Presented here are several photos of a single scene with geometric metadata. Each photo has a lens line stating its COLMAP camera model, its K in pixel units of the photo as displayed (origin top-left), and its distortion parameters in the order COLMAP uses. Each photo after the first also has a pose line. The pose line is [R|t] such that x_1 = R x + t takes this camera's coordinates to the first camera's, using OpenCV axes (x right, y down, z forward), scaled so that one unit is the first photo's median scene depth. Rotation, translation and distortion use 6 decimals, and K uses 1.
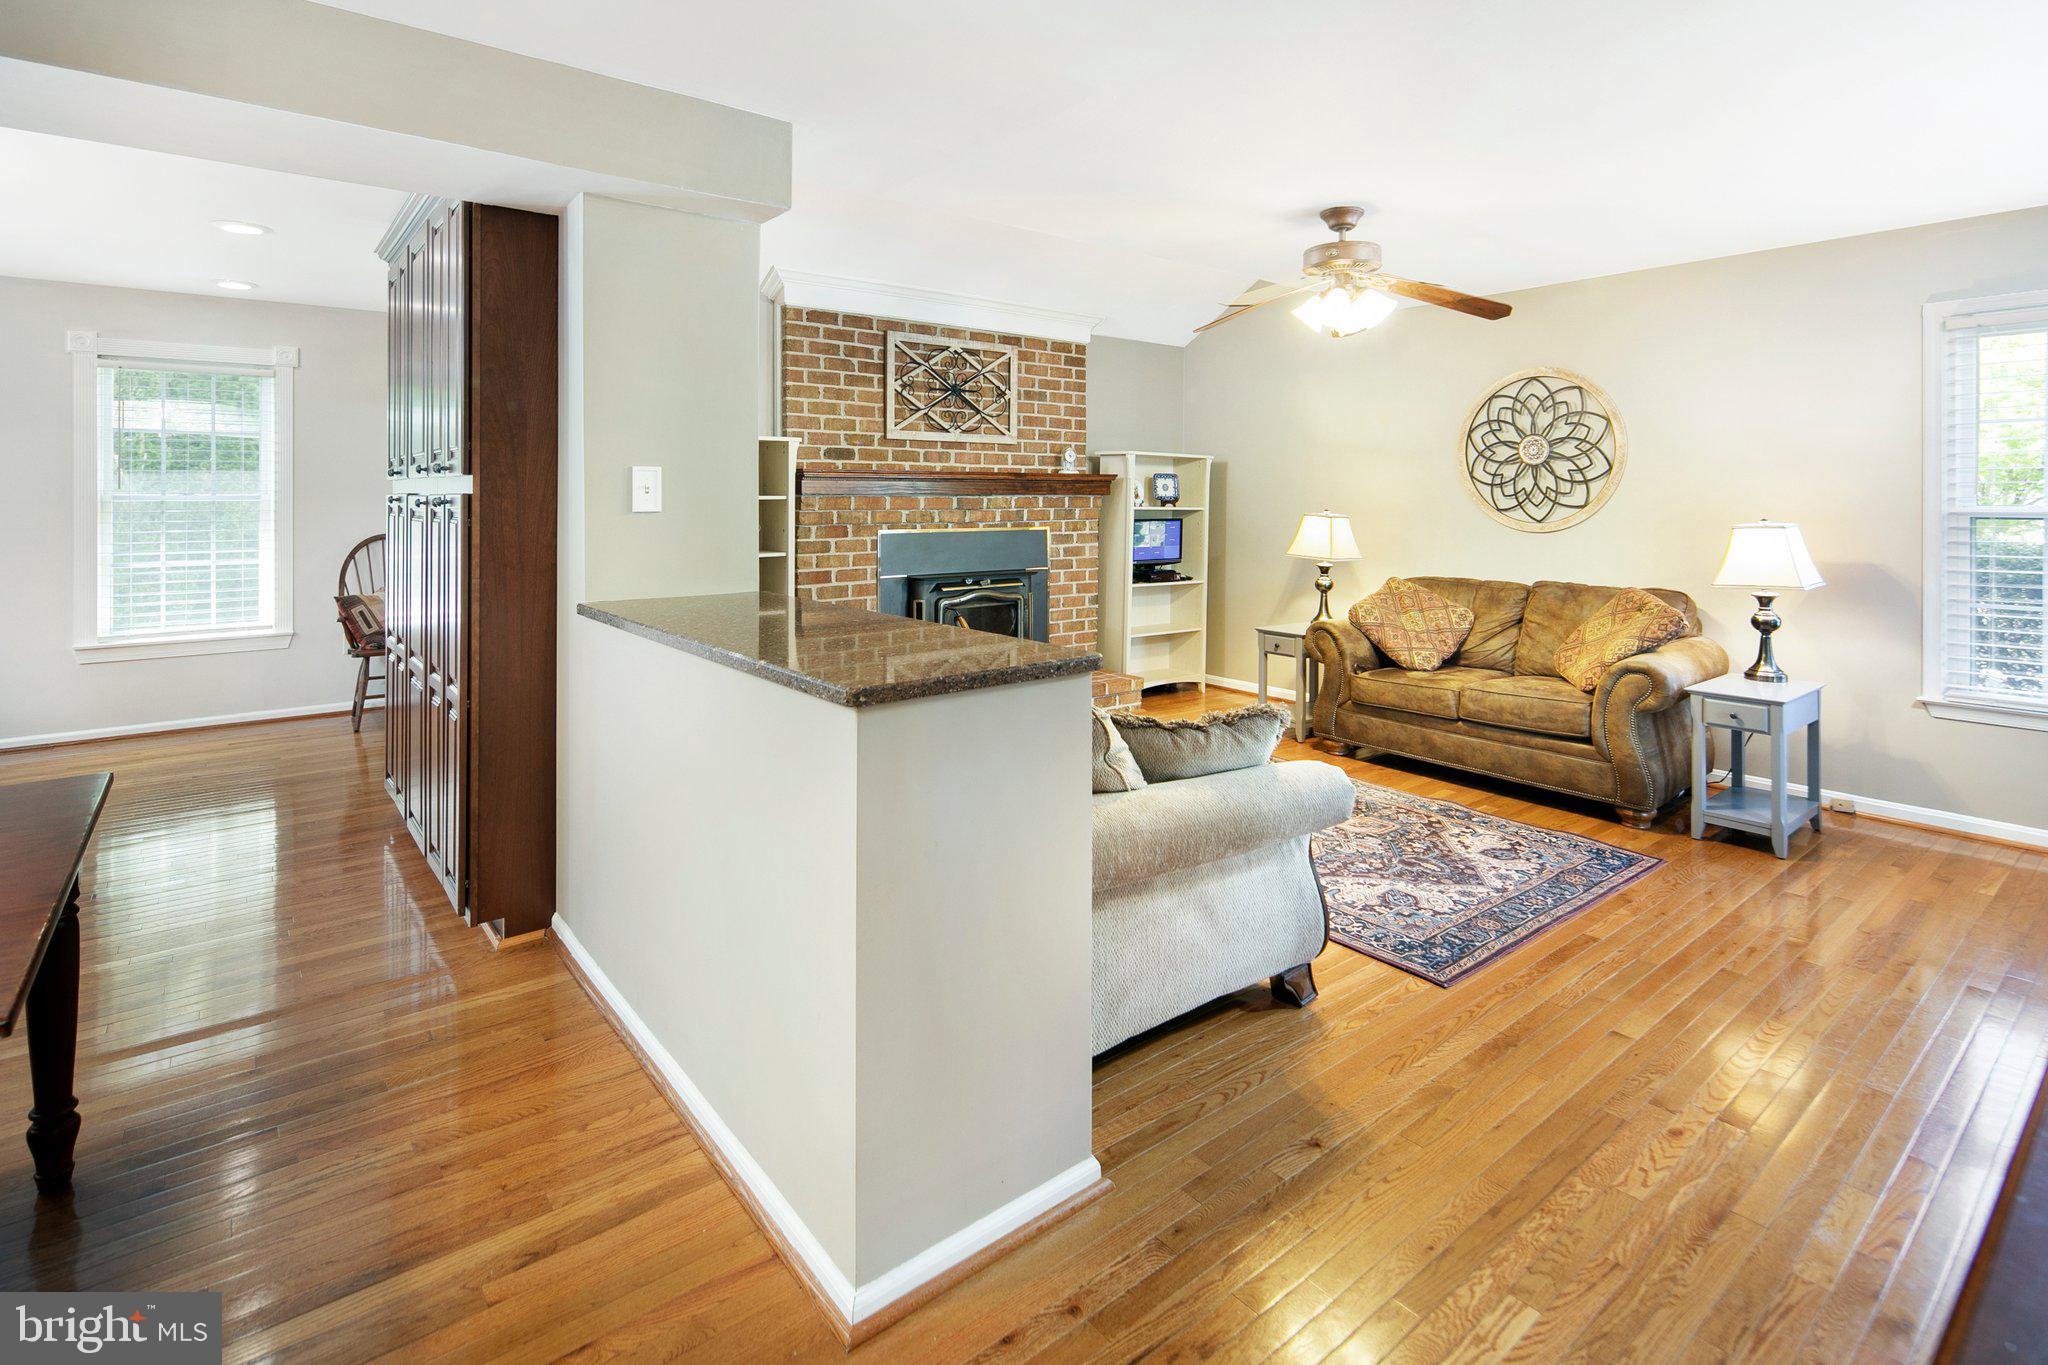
lens RADIAL K [[996.8, 0, 1020.4], [0, 996.8, 491.1], [0, 0, 1]] dist [0.007563, -0.006839]
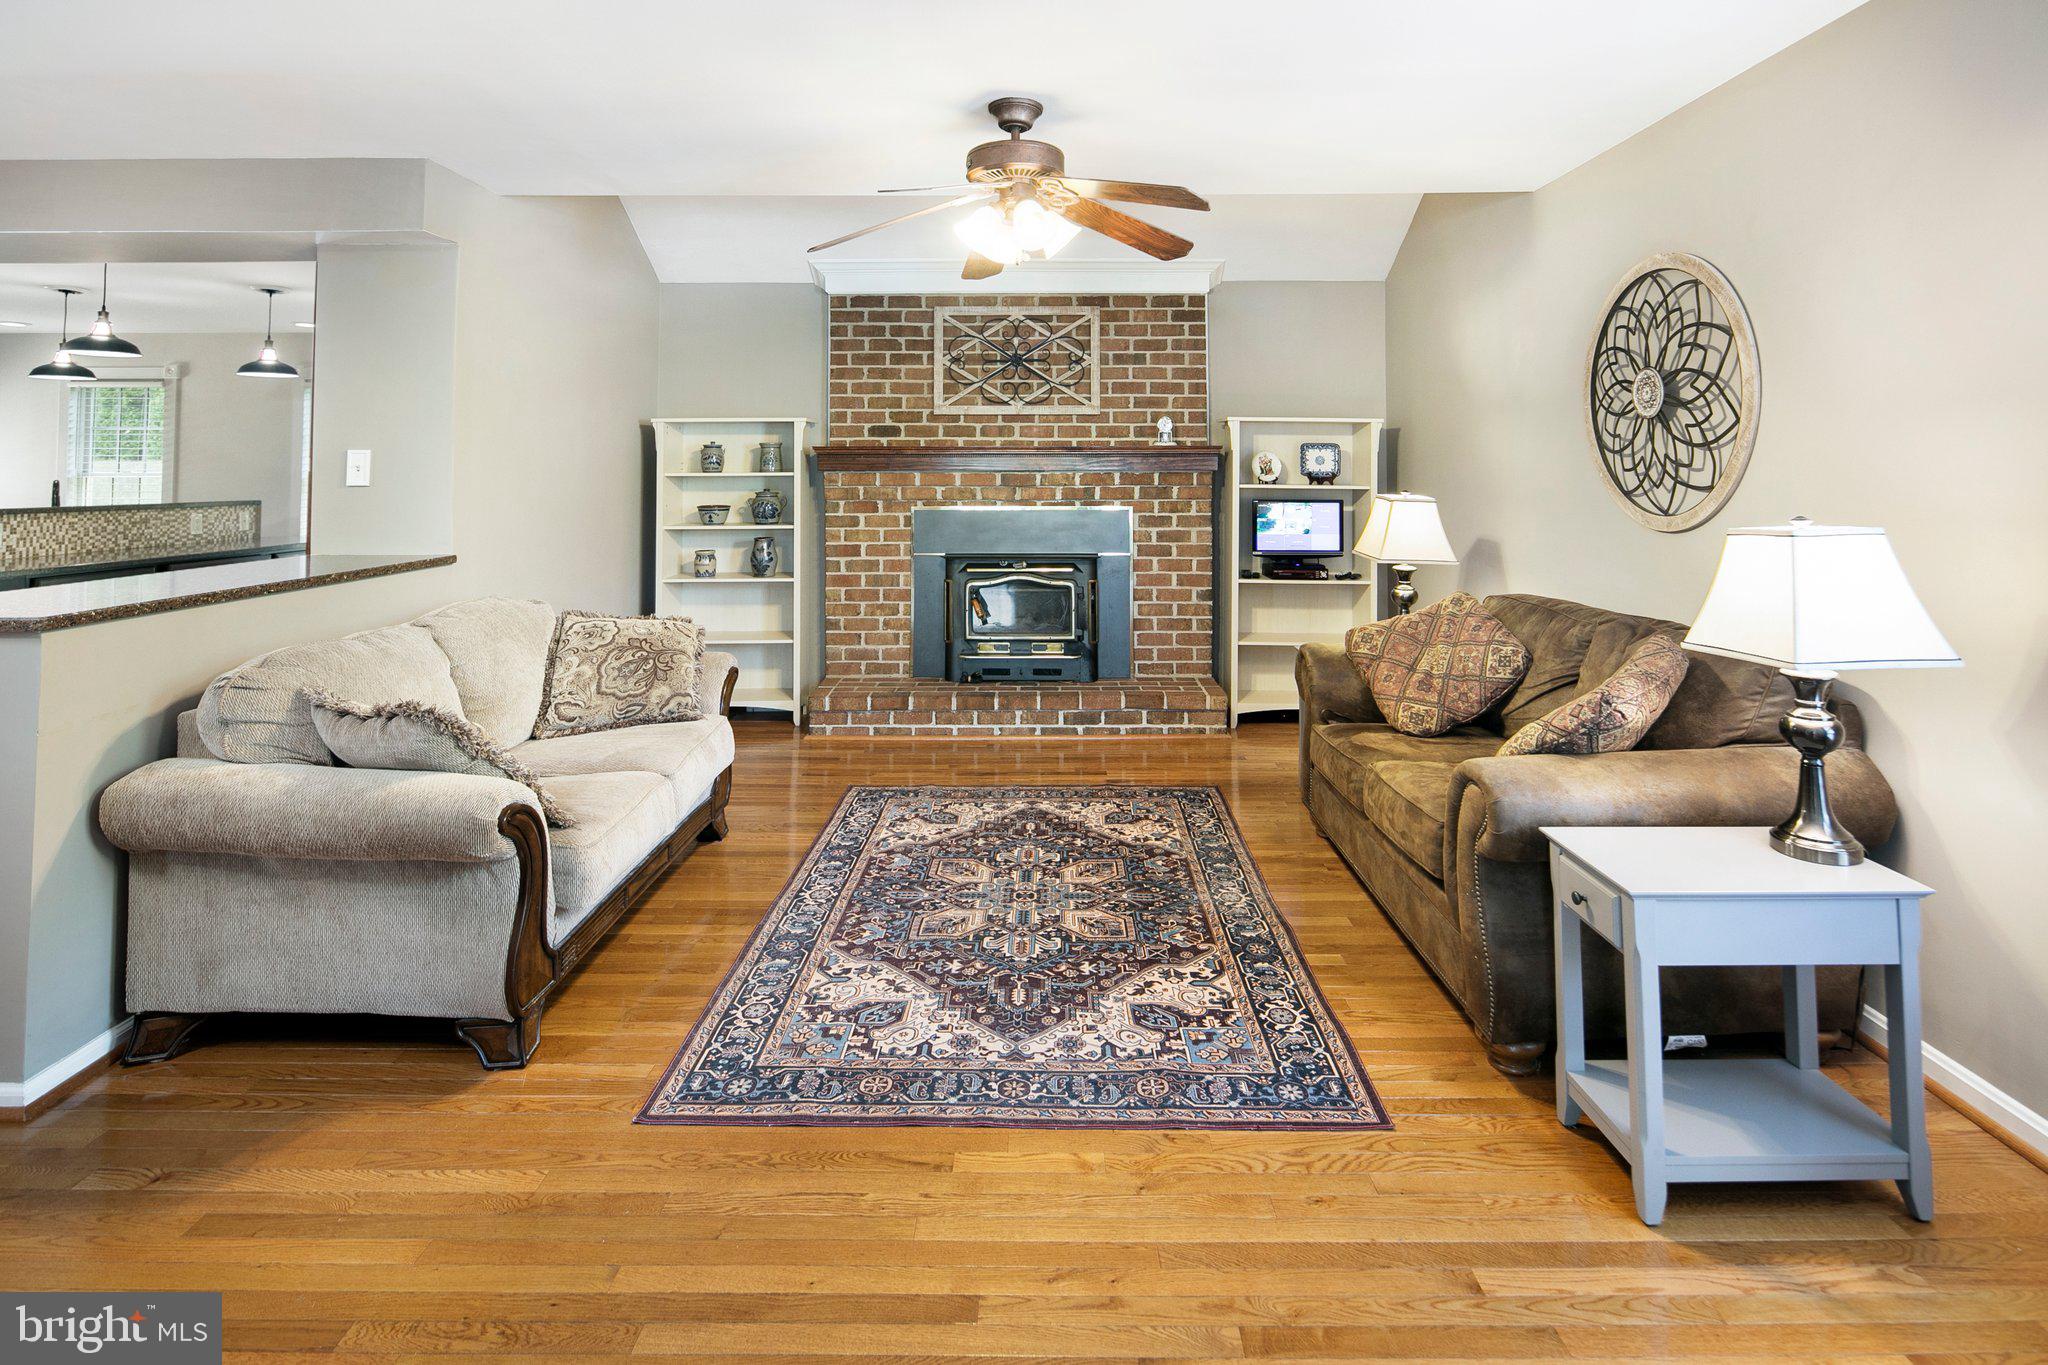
lens RADIAL K [[996.8, 0, 1035.2], [0, 996.8, 422.5], [0, 0, 1]] dist [0.007563, -0.006839]
pose [[0.778166, -0.033858, -0.627146, 0.587367], [0.005617, 0.998881, -0.046958, 0.002720], [0.628034, 0.033019, 0.777485, 0.298178]]
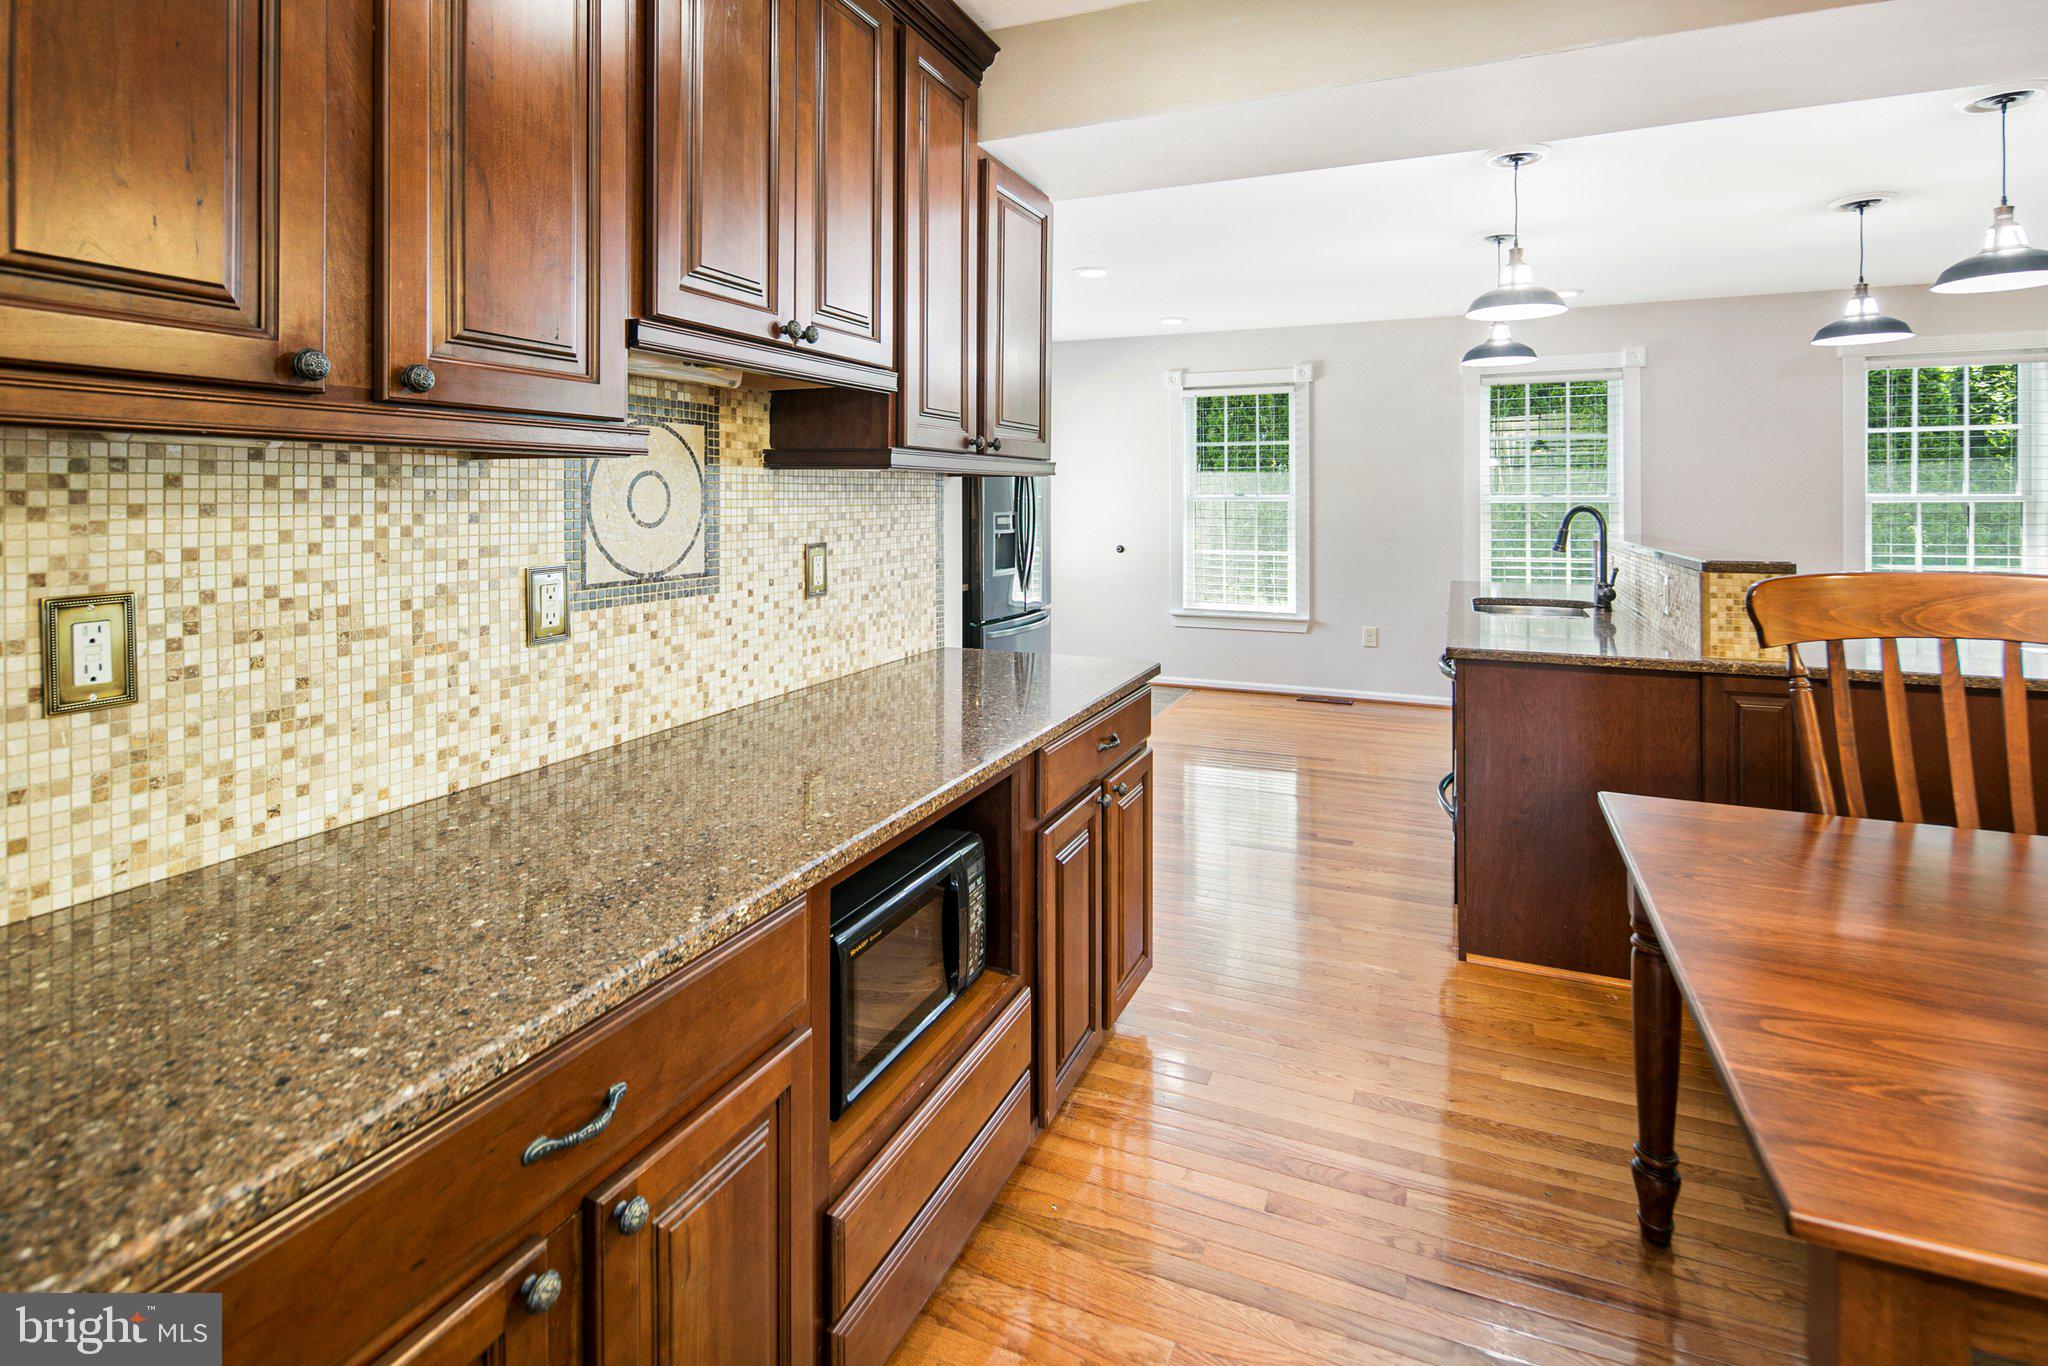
lens RADIAL K [[996.8, 0, 1034.8], [0, 996.8, 494.4], [0, 0, 1]] dist [0.007563, -0.006839]
pose [[0.471322, -0.007271, -0.881931, -0.442210], [0.009281, 0.999952, -0.003285, -0.001243], [0.881913, -0.006637, 0.471366, -0.216969]]
